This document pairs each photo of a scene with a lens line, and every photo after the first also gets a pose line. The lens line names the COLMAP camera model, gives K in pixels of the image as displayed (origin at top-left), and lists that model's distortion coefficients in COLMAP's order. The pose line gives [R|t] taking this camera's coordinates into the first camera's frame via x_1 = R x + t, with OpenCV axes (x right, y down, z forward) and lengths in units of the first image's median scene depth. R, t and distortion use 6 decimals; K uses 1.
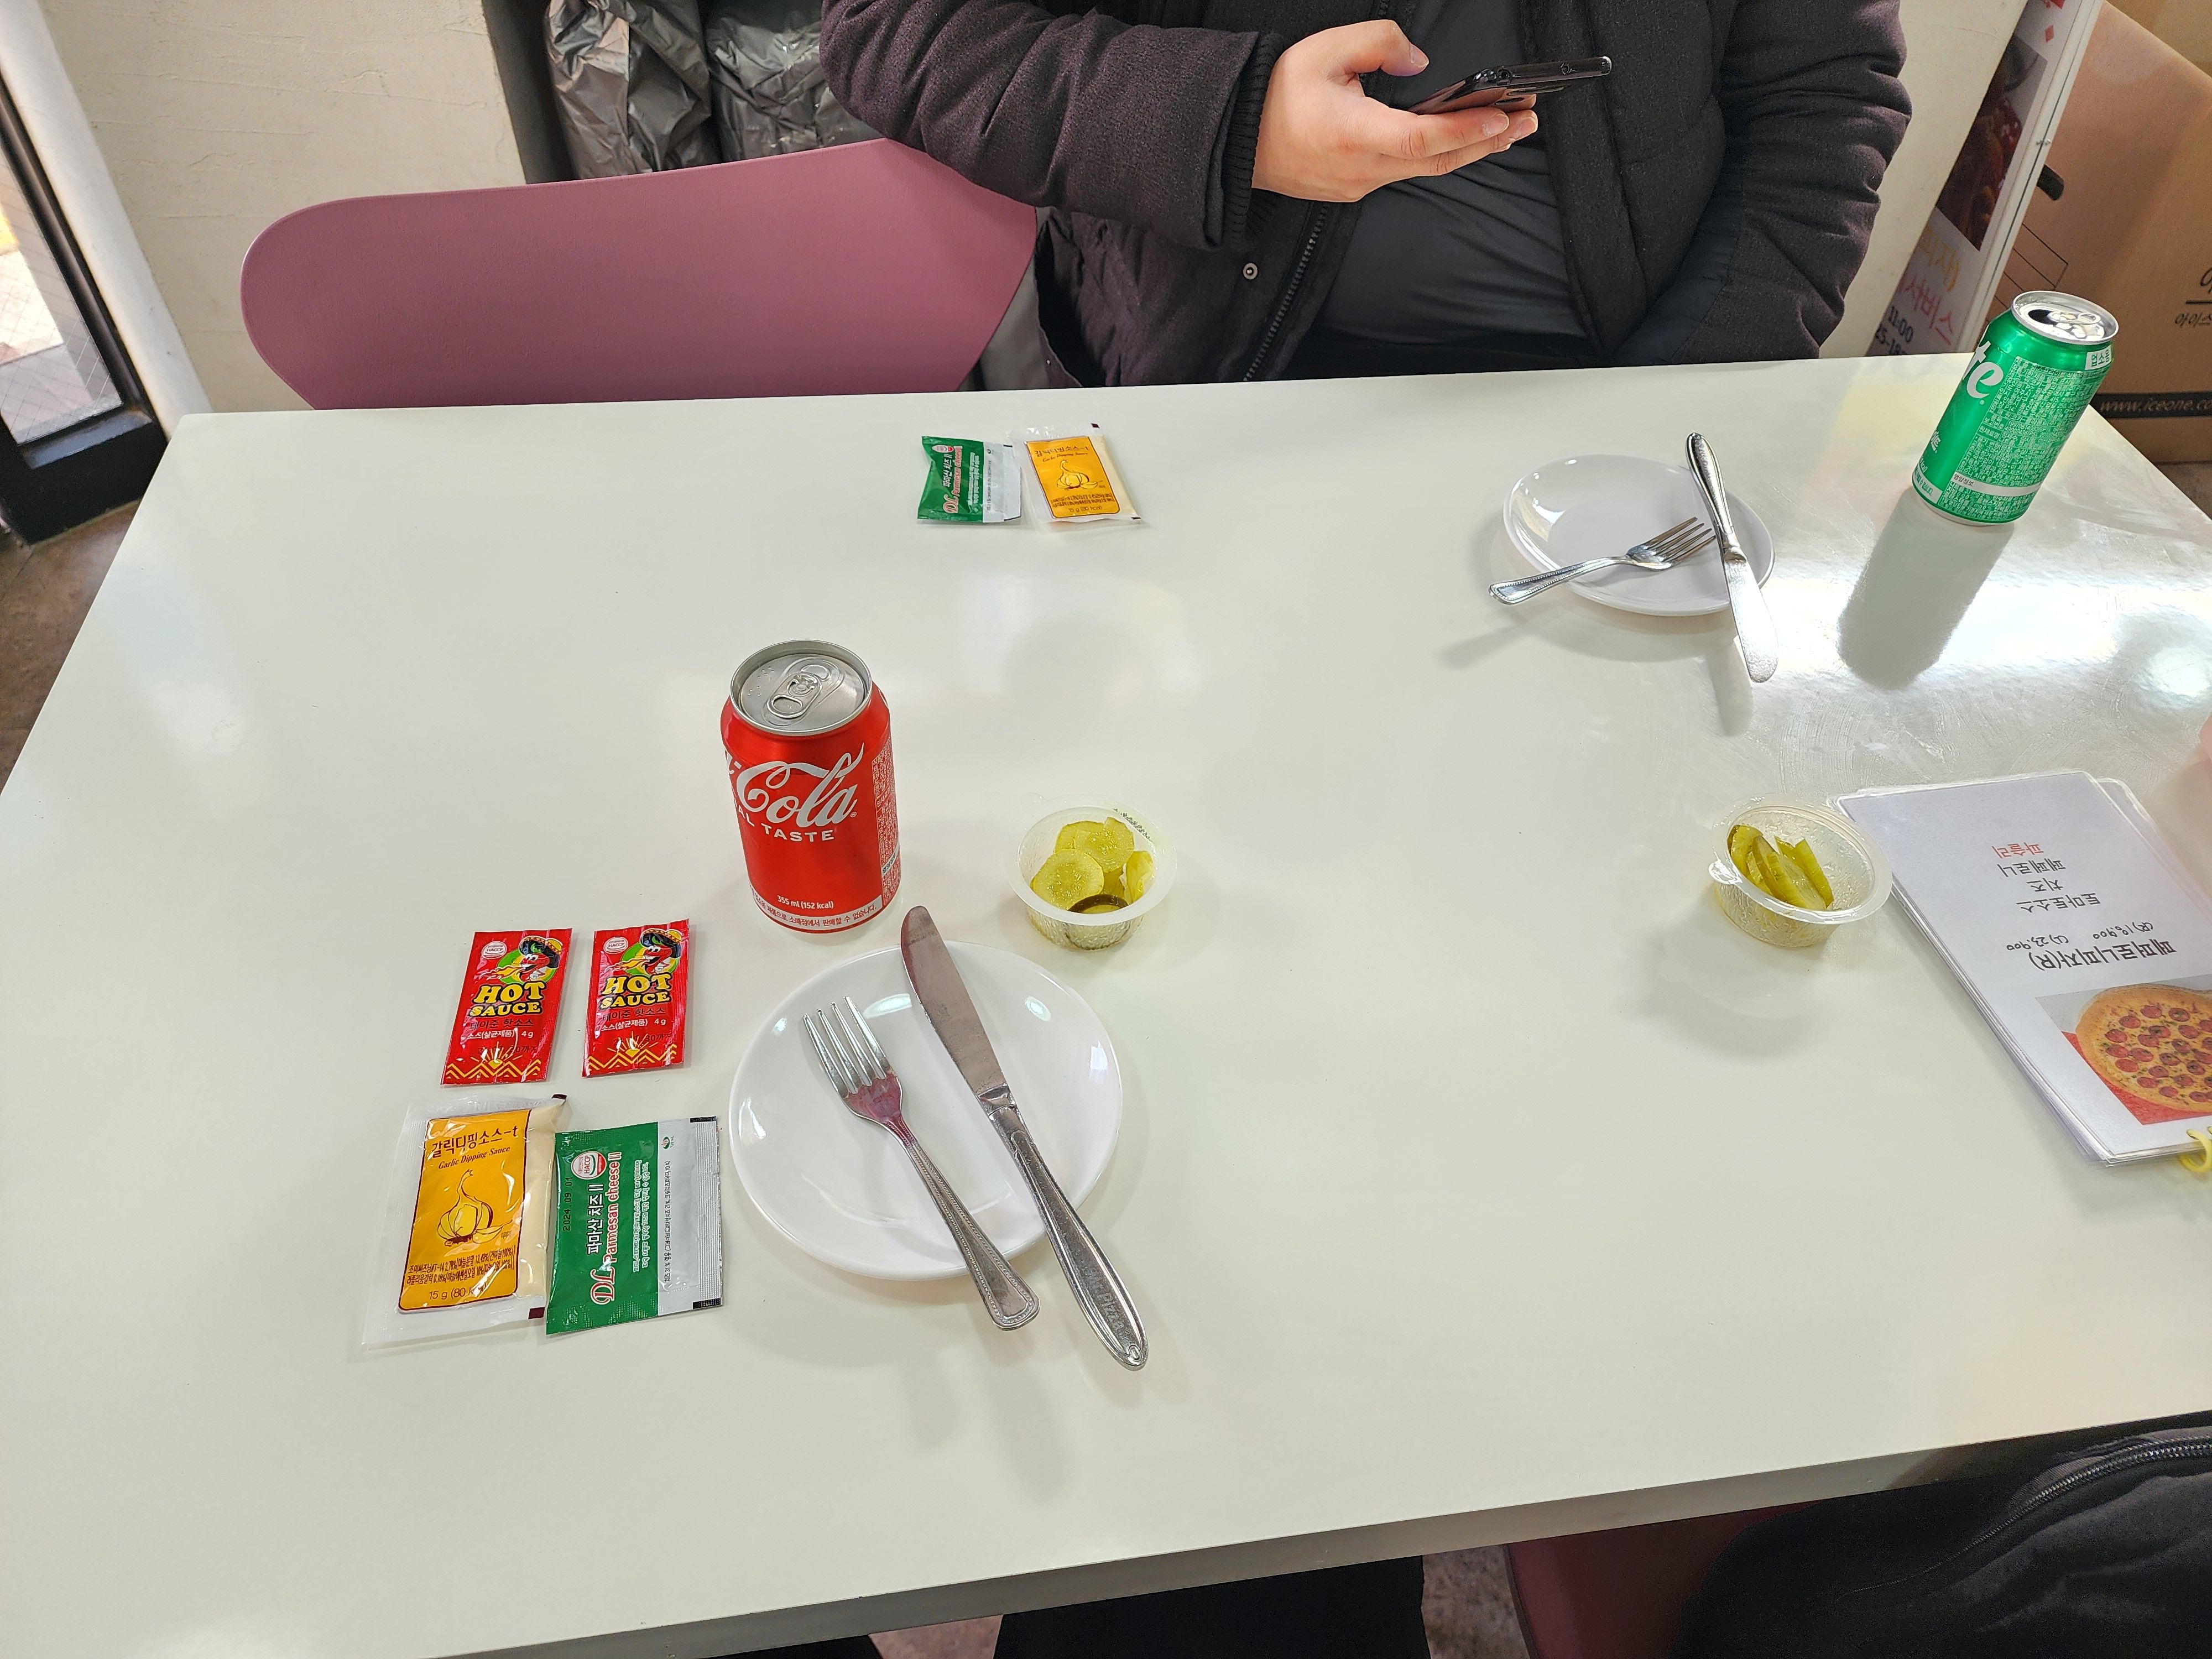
lens RADIAL K [[1462.9, 0, 1106.0], [0, 1462.9, 829.5], [0, 0, 1]] dist [0.095881, -0.120814]
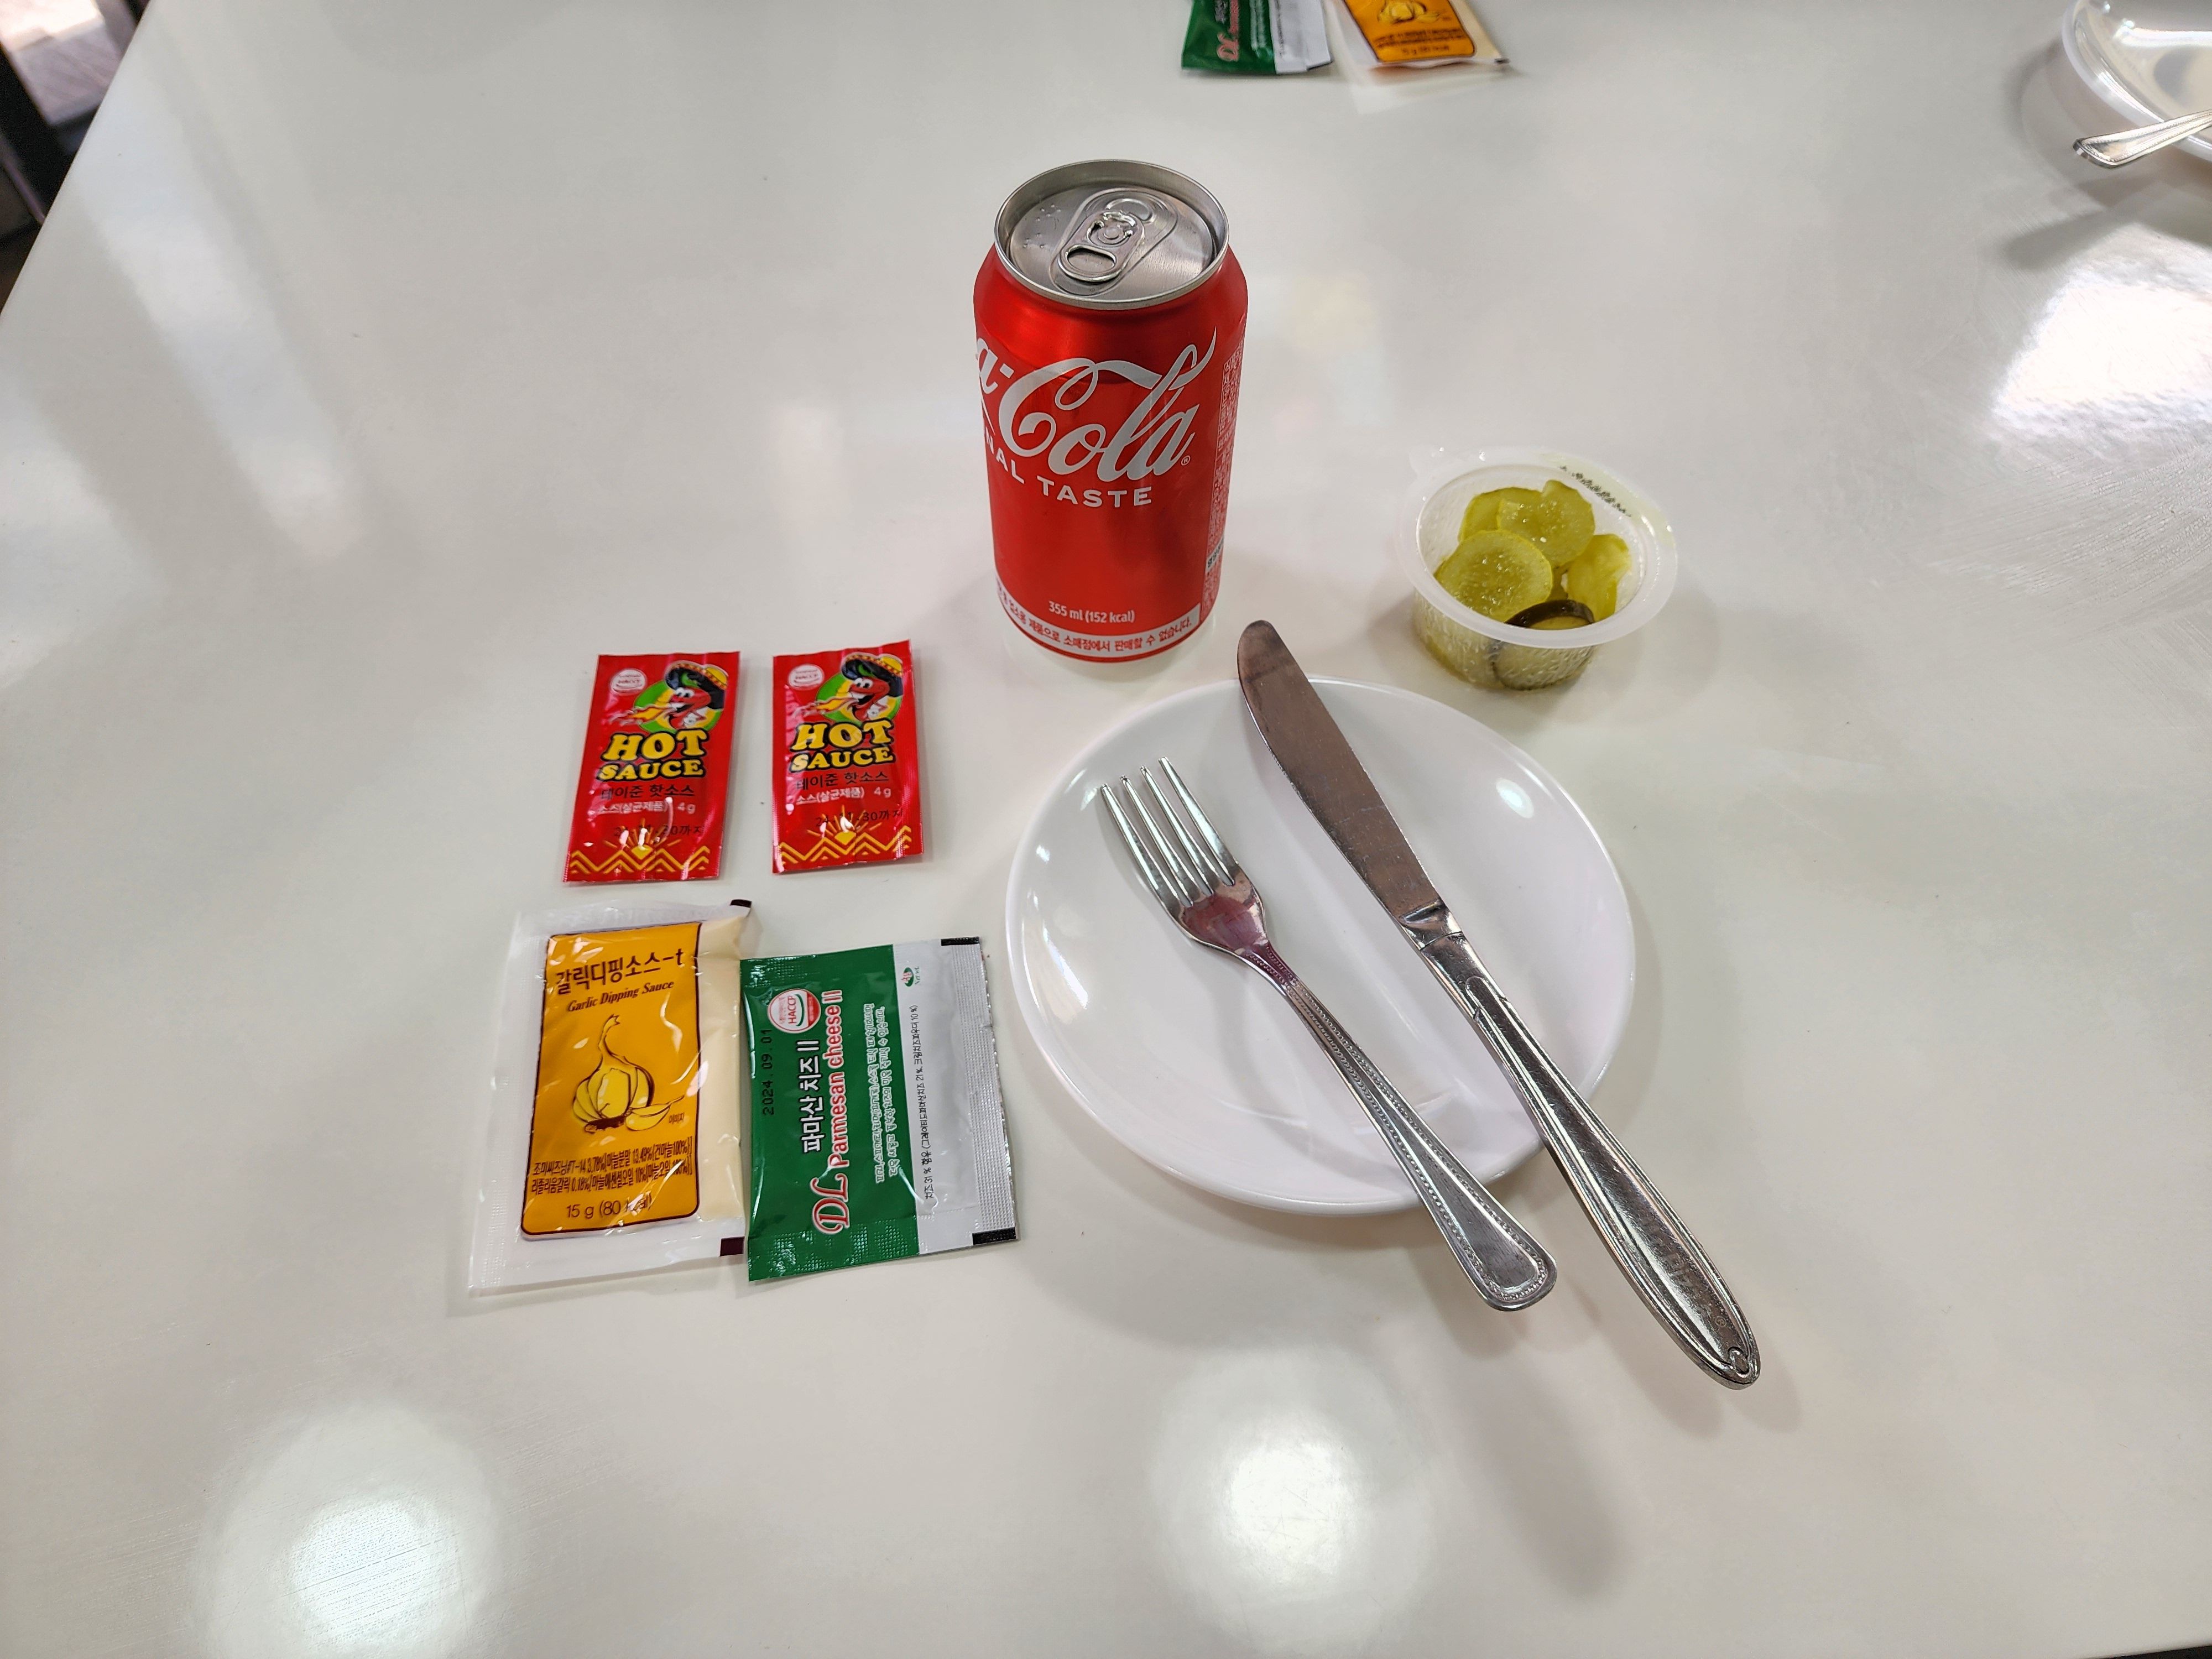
lens RADIAL K [[1462.9, 0, 1106.0], [0, 1462.9, 829.5], [0, 0, 1]] dist [0.095881, -0.120814]
pose [[0.998024, 0.010787, -0.061903, -0.166523], [-0.001349, 0.988605, 0.150527, 0.049739], [0.062821, -0.150146, 0.986666, 0.370675]]
